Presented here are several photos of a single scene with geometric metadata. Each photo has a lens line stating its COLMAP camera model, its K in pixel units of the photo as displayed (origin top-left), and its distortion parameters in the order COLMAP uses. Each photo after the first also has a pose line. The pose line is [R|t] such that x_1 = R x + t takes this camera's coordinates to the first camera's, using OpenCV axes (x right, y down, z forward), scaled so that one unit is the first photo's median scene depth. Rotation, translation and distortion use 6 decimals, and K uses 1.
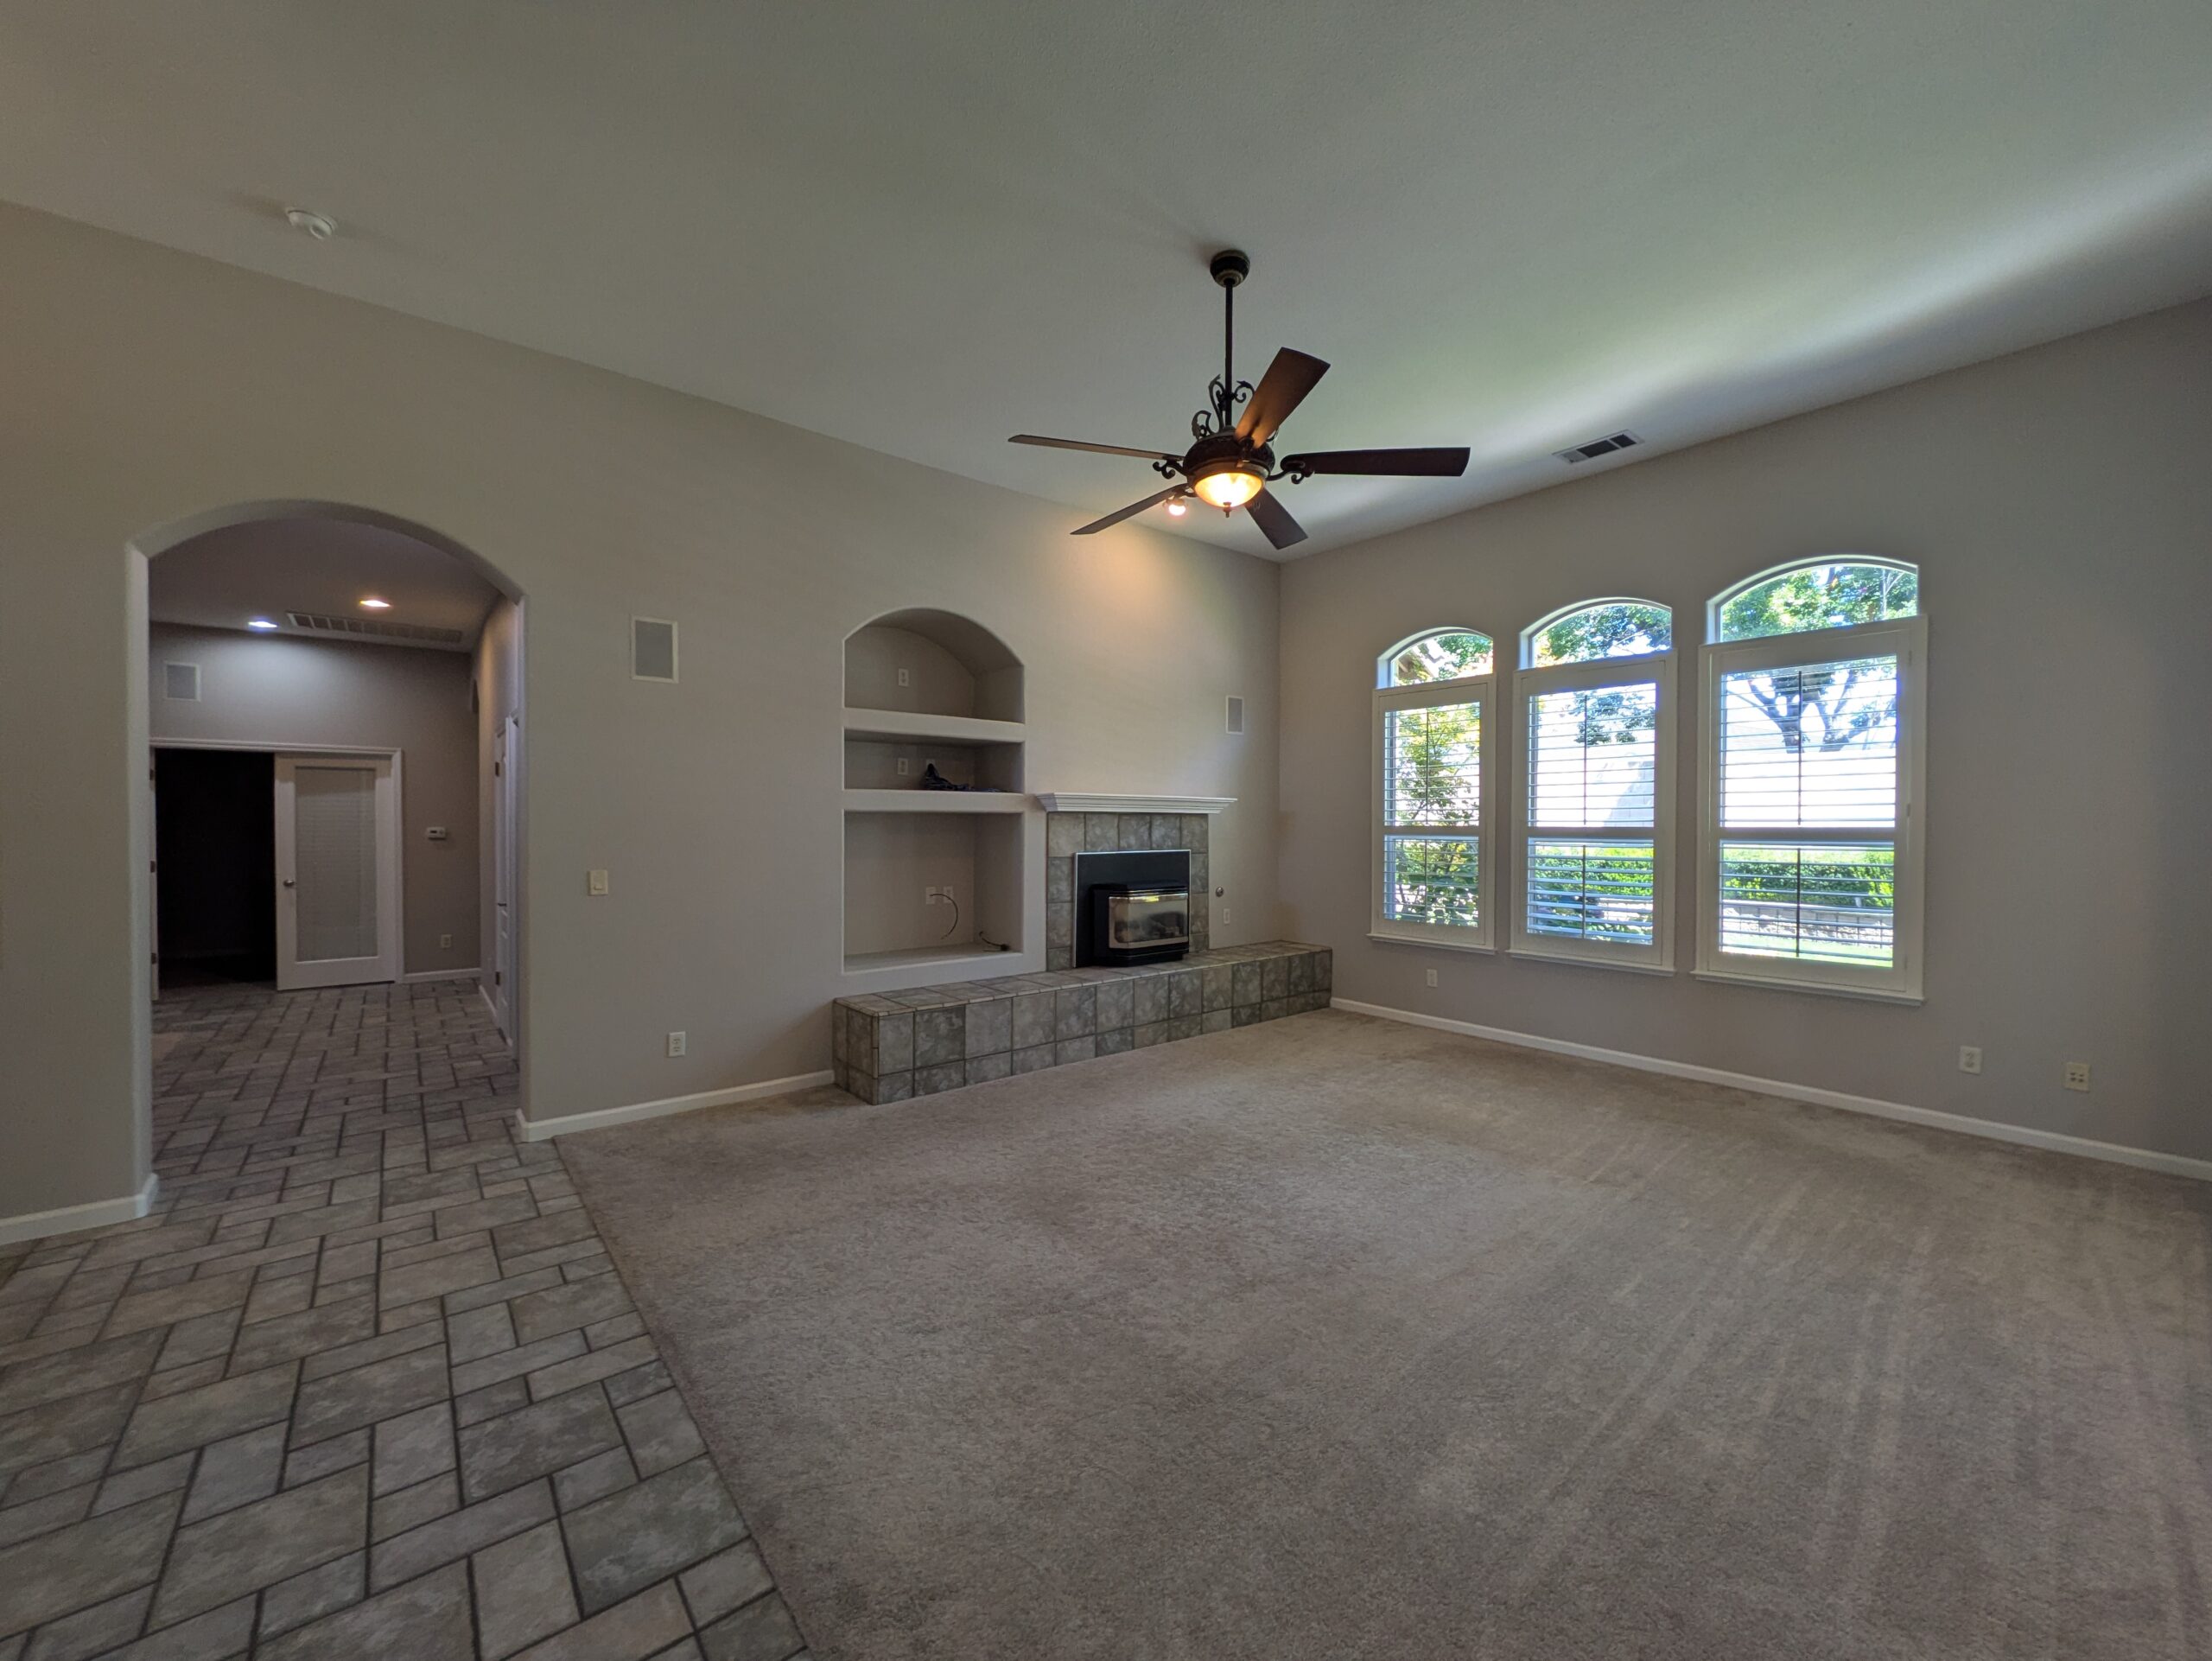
lens RADIAL K [[869.2, 0, 1110.0], [0, 869.2, 835.8], [0, 0, 1]] dist [-0.002600, -0.000220]
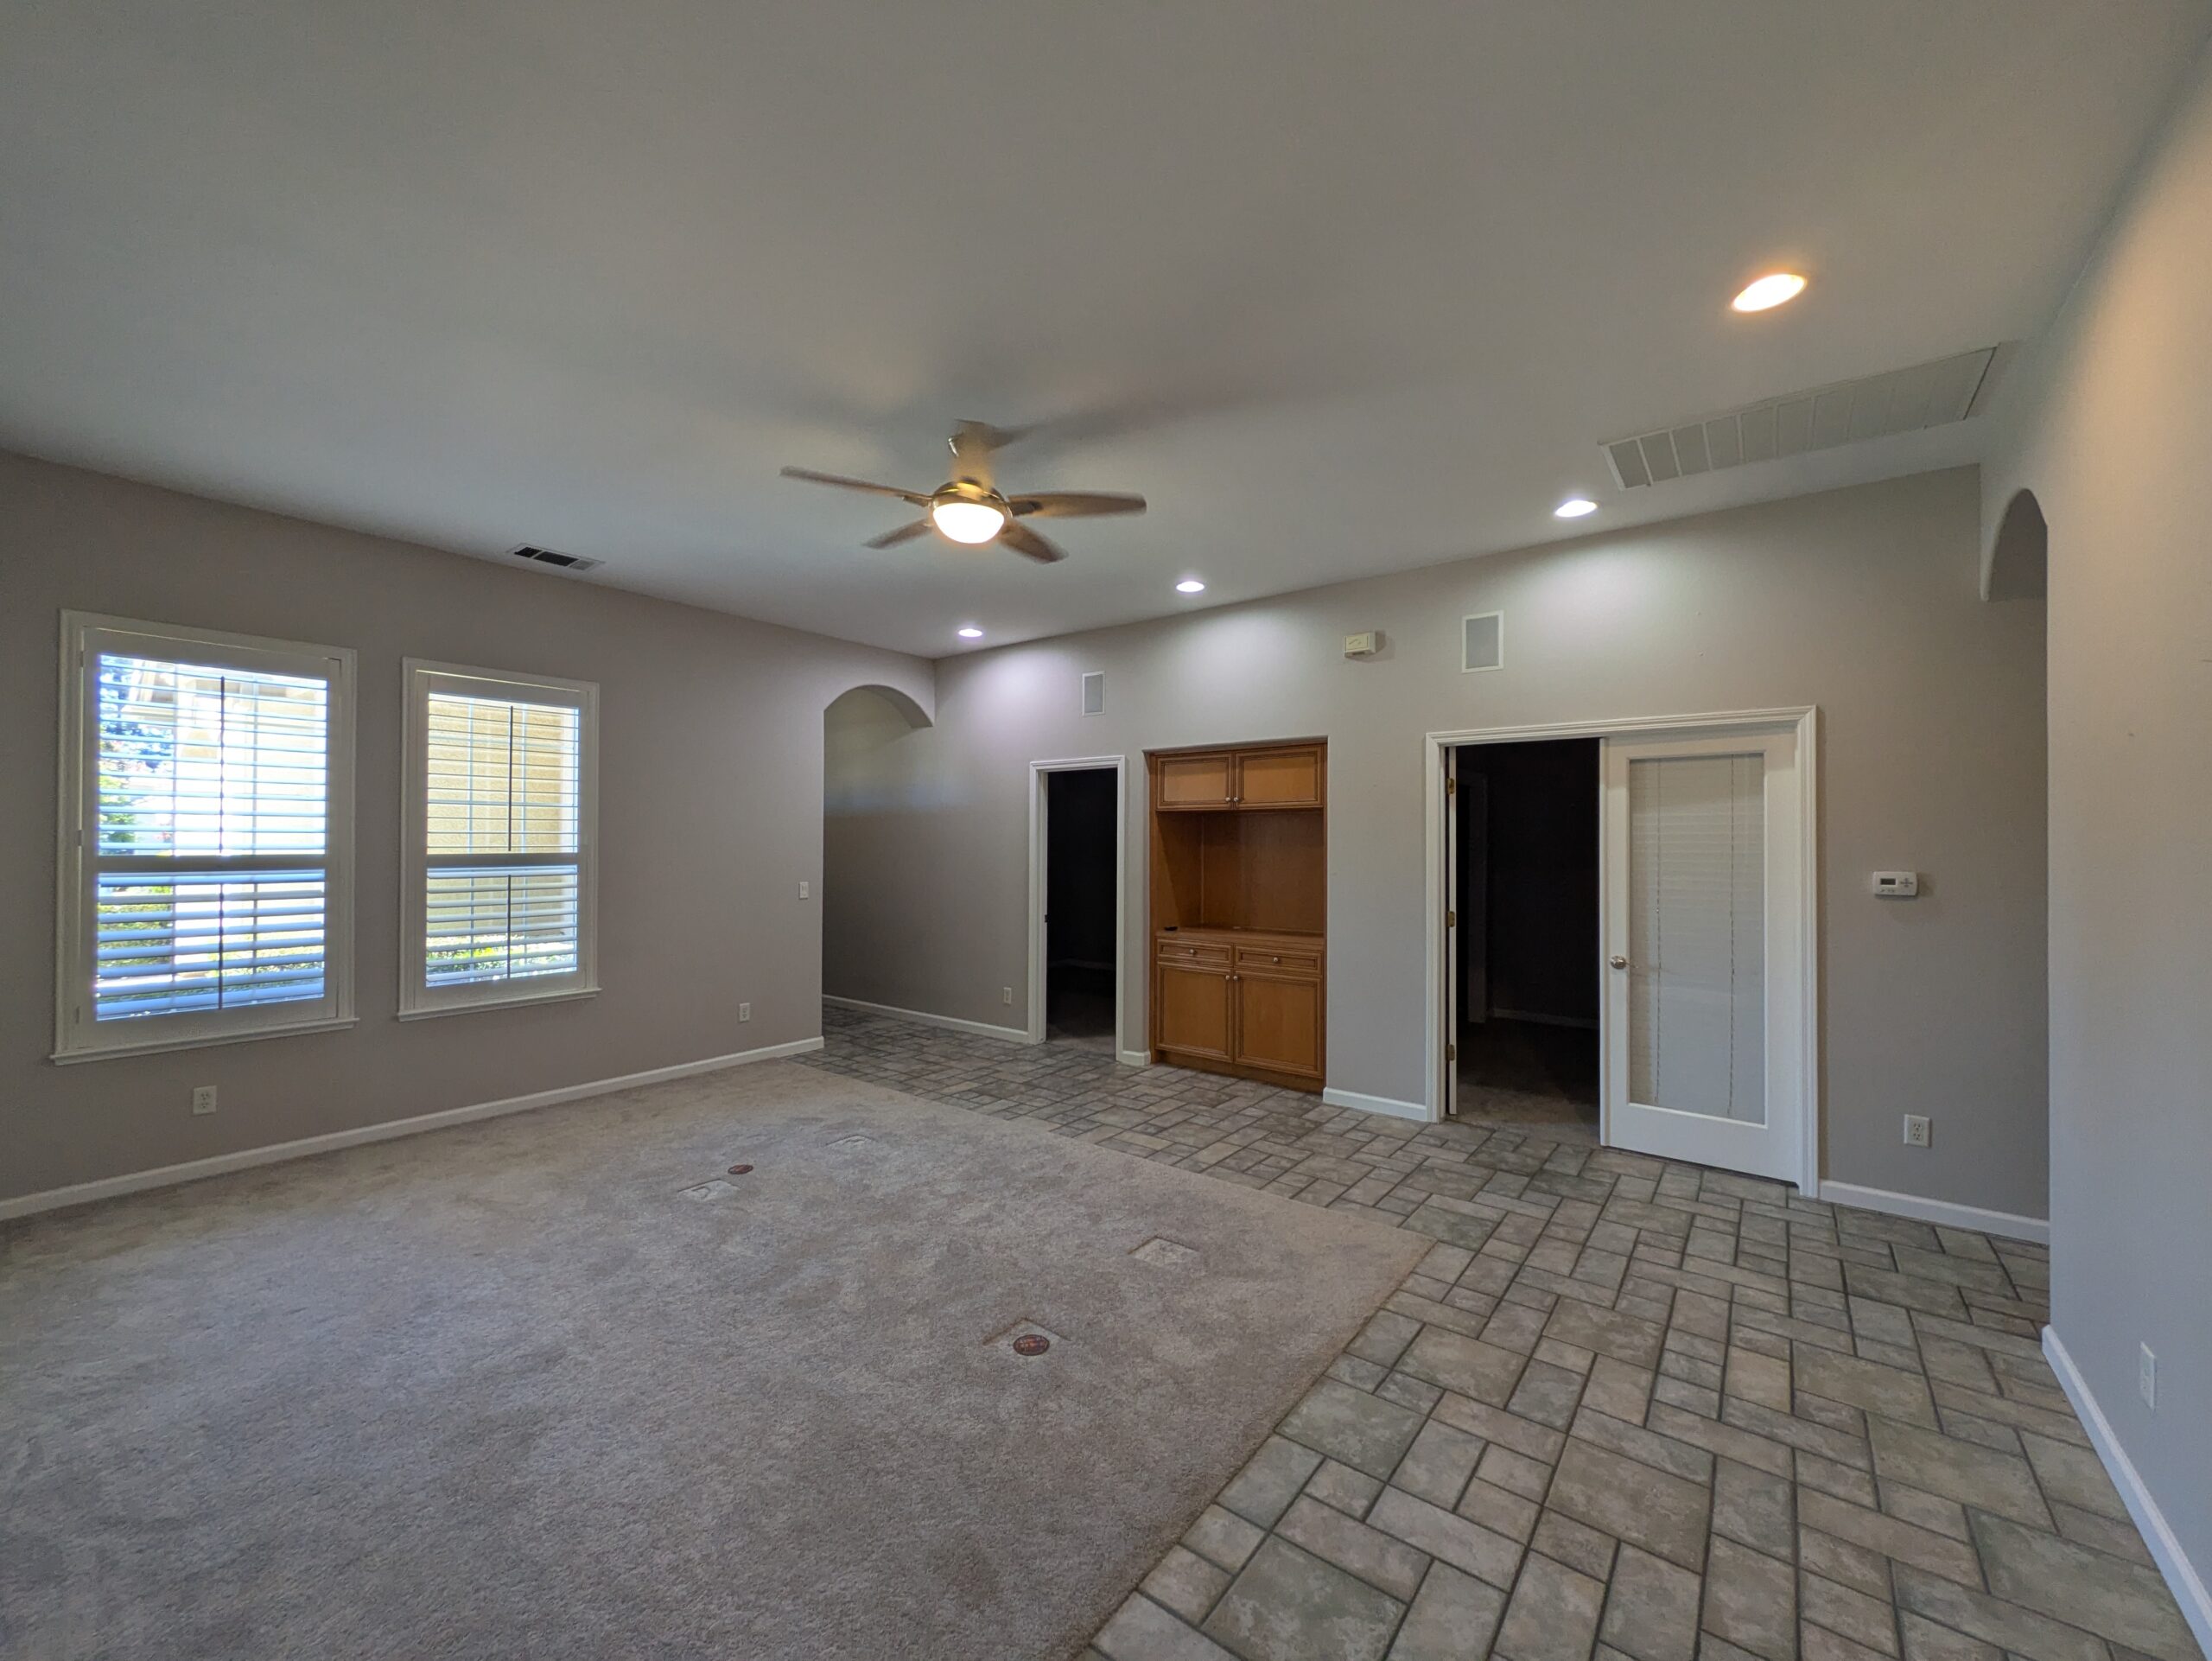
lens RADIAL K [[869.2, 0, 1101.5], [0, 869.2, 841.3], [0, 0, 1]] dist [-0.002600, -0.000220]
pose [[0.218180, -0.005114, -0.975895, -0.460626], [-0.015171, 0.999848, -0.008631, -0.015475], [0.975791, 0.016689, 0.218069, 0.540177]]
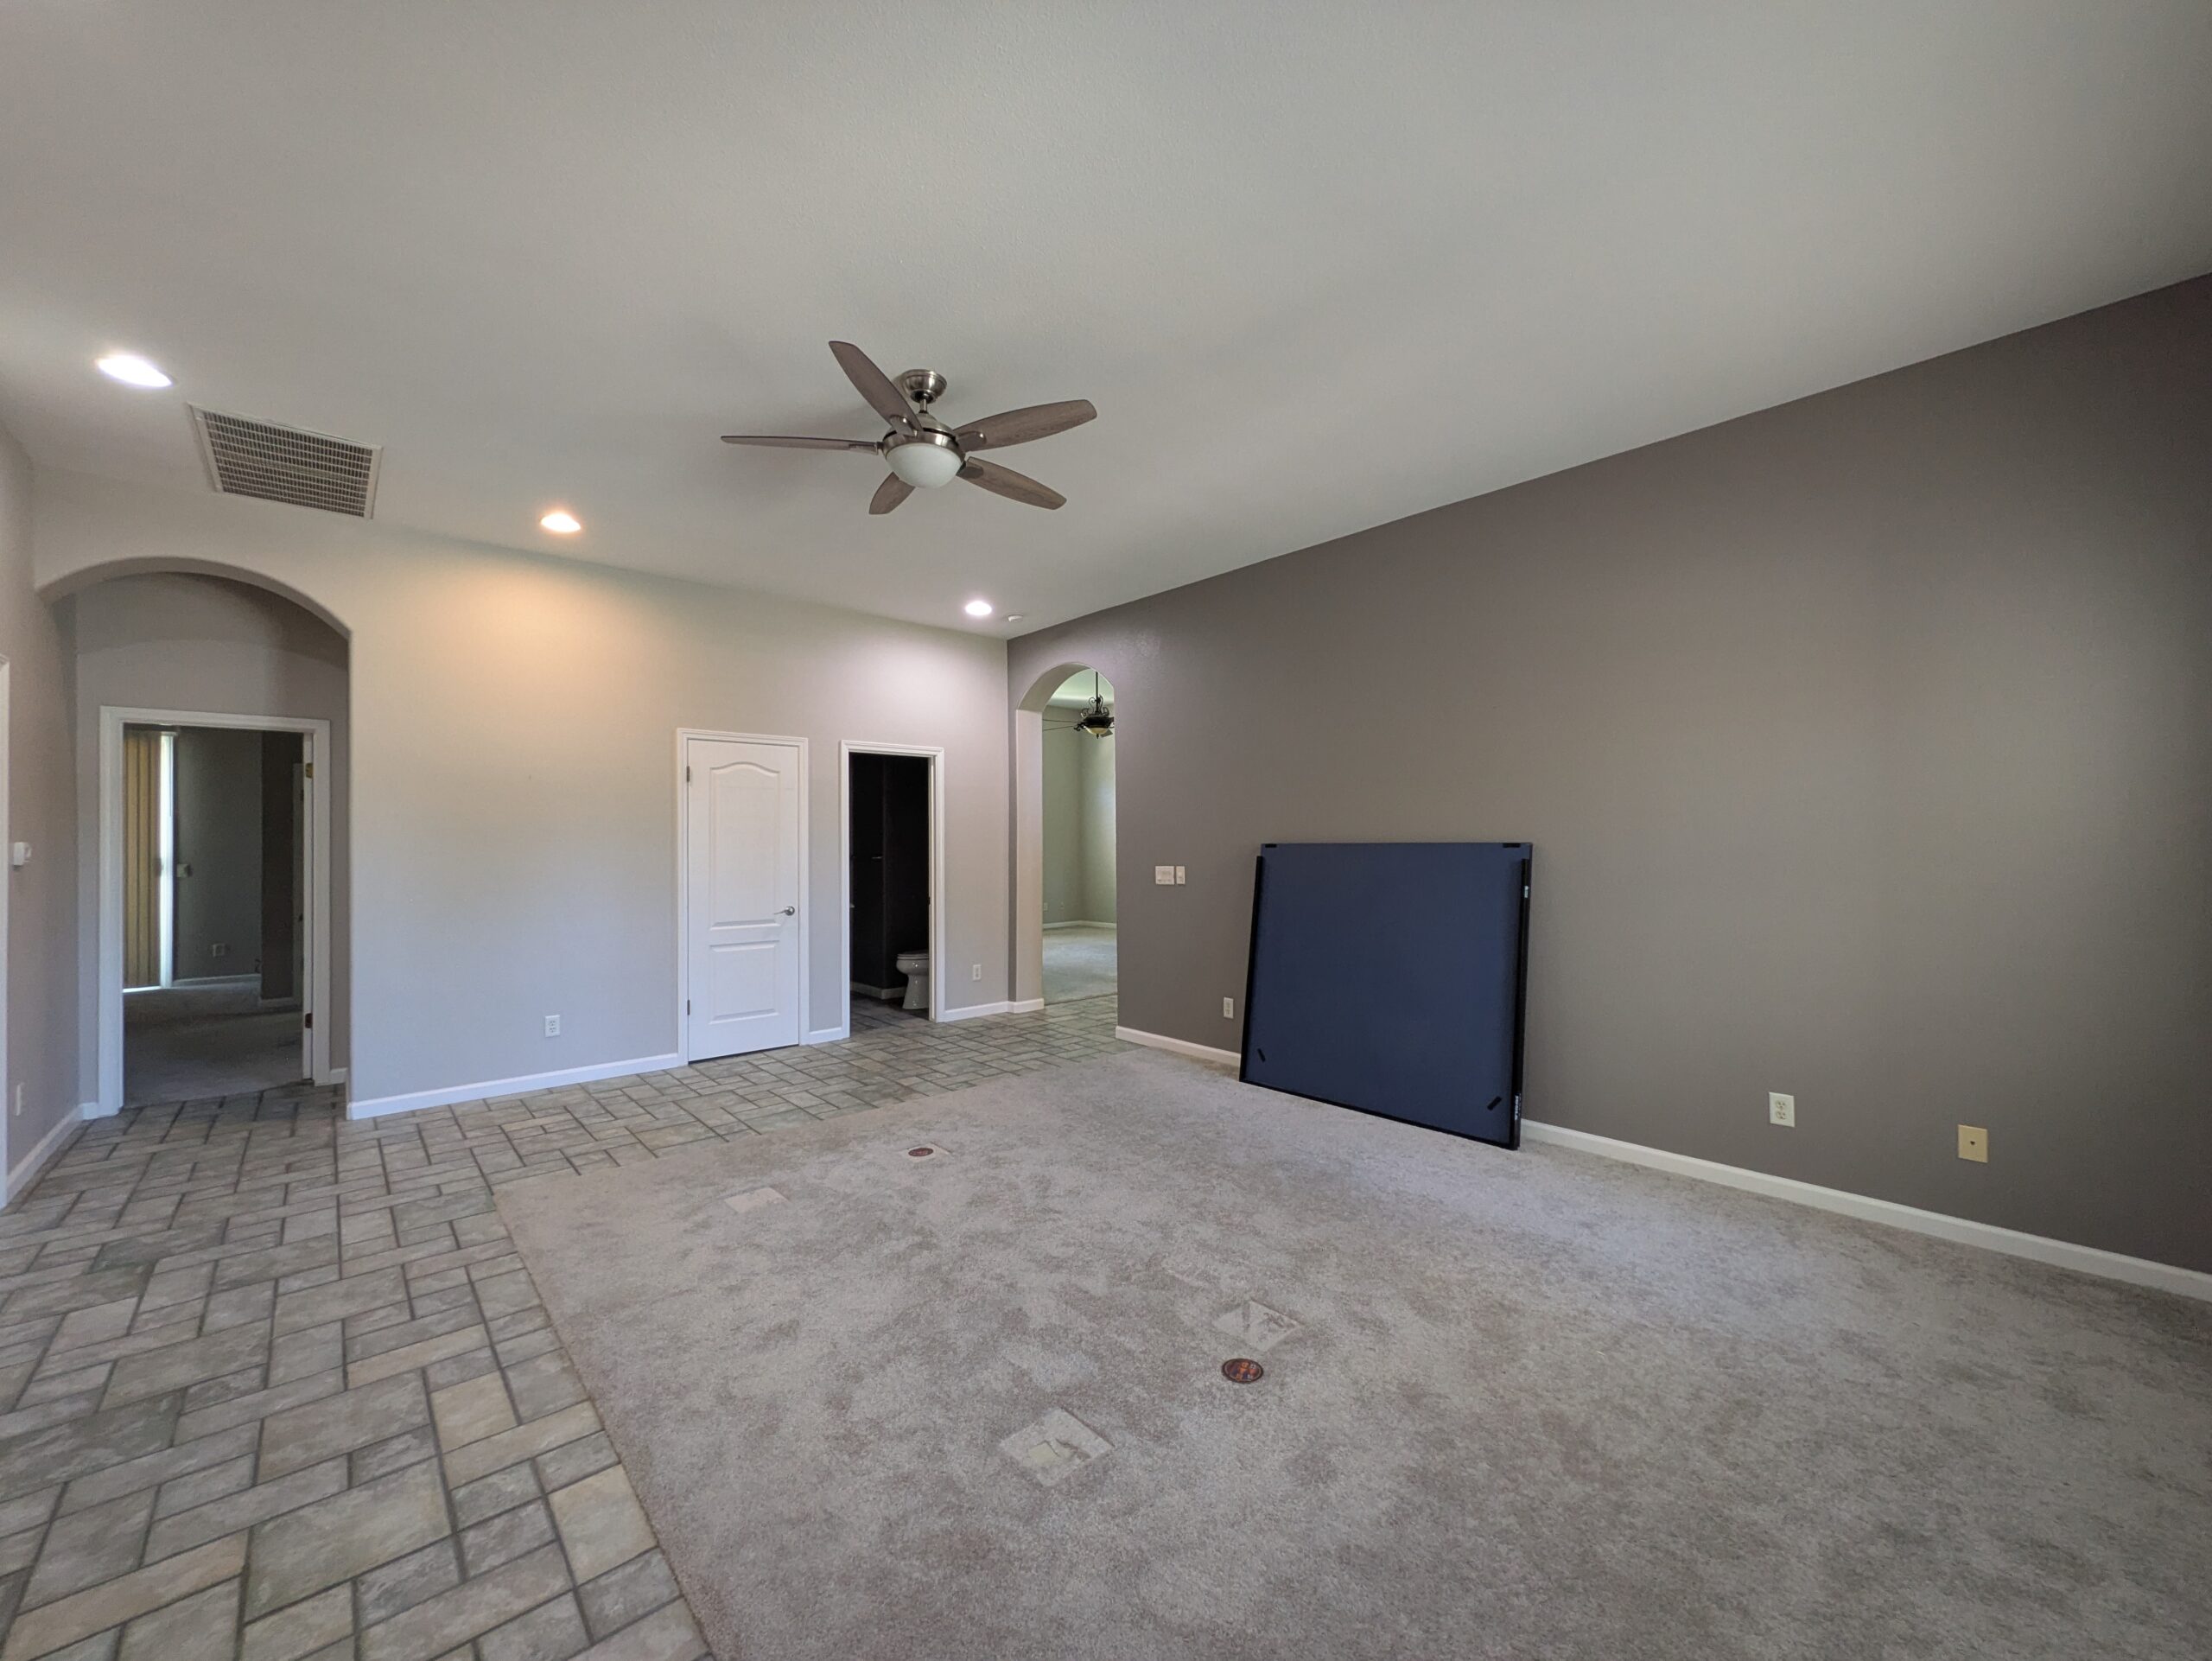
lens RADIAL K [[869.2, 0, 1108.0], [0, 869.2, 834.8], [0, 0, 1]] dist [-0.002600, -0.000220]
pose [[-0.045907, 0.003054, 0.998941, -1.341209], [0.018453, 0.999827, -0.002209, -0.001031], [-0.998775, 0.018332, -0.045955, 0.501180]]
